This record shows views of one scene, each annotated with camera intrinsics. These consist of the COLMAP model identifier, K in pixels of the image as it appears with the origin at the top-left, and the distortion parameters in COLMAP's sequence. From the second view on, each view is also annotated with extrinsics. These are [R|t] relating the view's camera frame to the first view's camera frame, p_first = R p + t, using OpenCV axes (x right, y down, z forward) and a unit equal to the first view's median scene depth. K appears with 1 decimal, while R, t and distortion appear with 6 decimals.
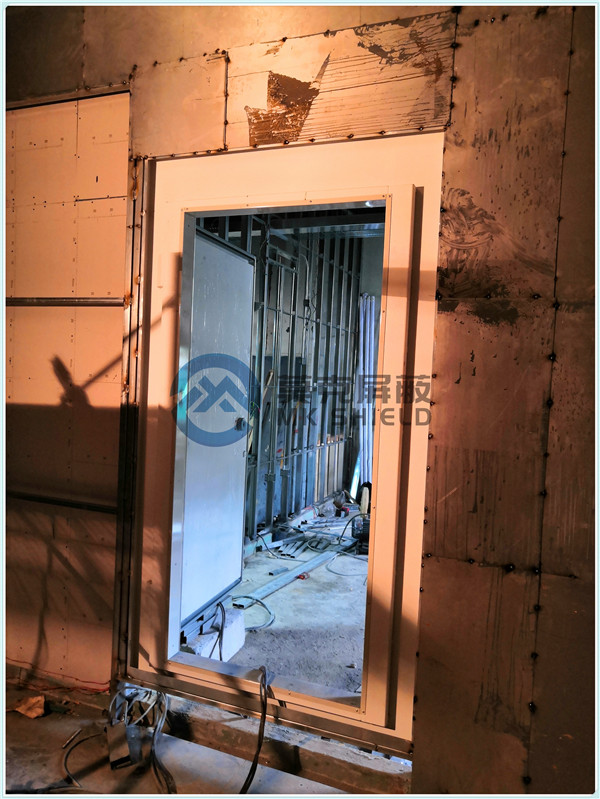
lens RADIAL K [[620.2, 0, 300.0], [0, 620.2, 399.5], [0, 0, 1]] dist [-0.006751, 0.046592]
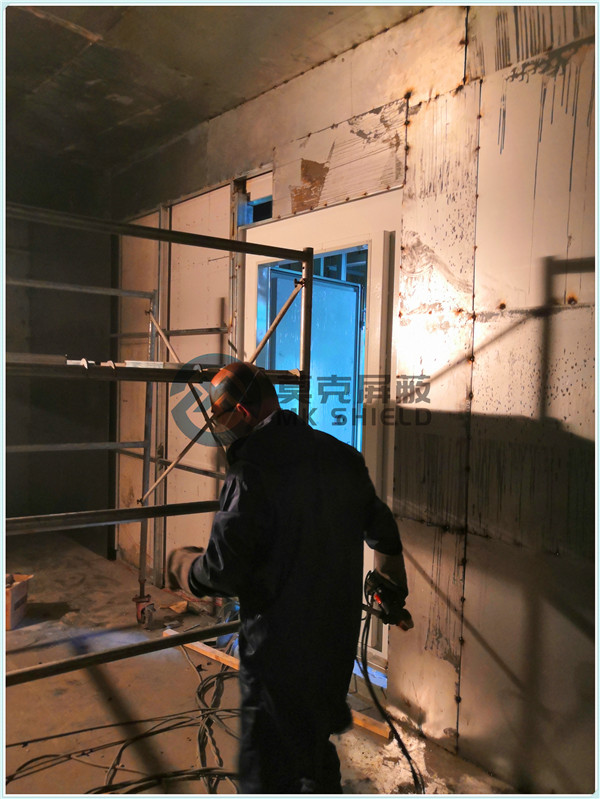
lens RADIAL K [[620.2, 0, 300.0], [0, 620.2, 399.5], [0, 0, 1]] dist [-0.006751, 0.046592]
pose [[0.896865, -0.005398, -0.442272, 0.604694], [-0.003277, 0.999817, -0.018848, 0.035446], [0.442293, 0.018353, 0.896683, -0.248666]]
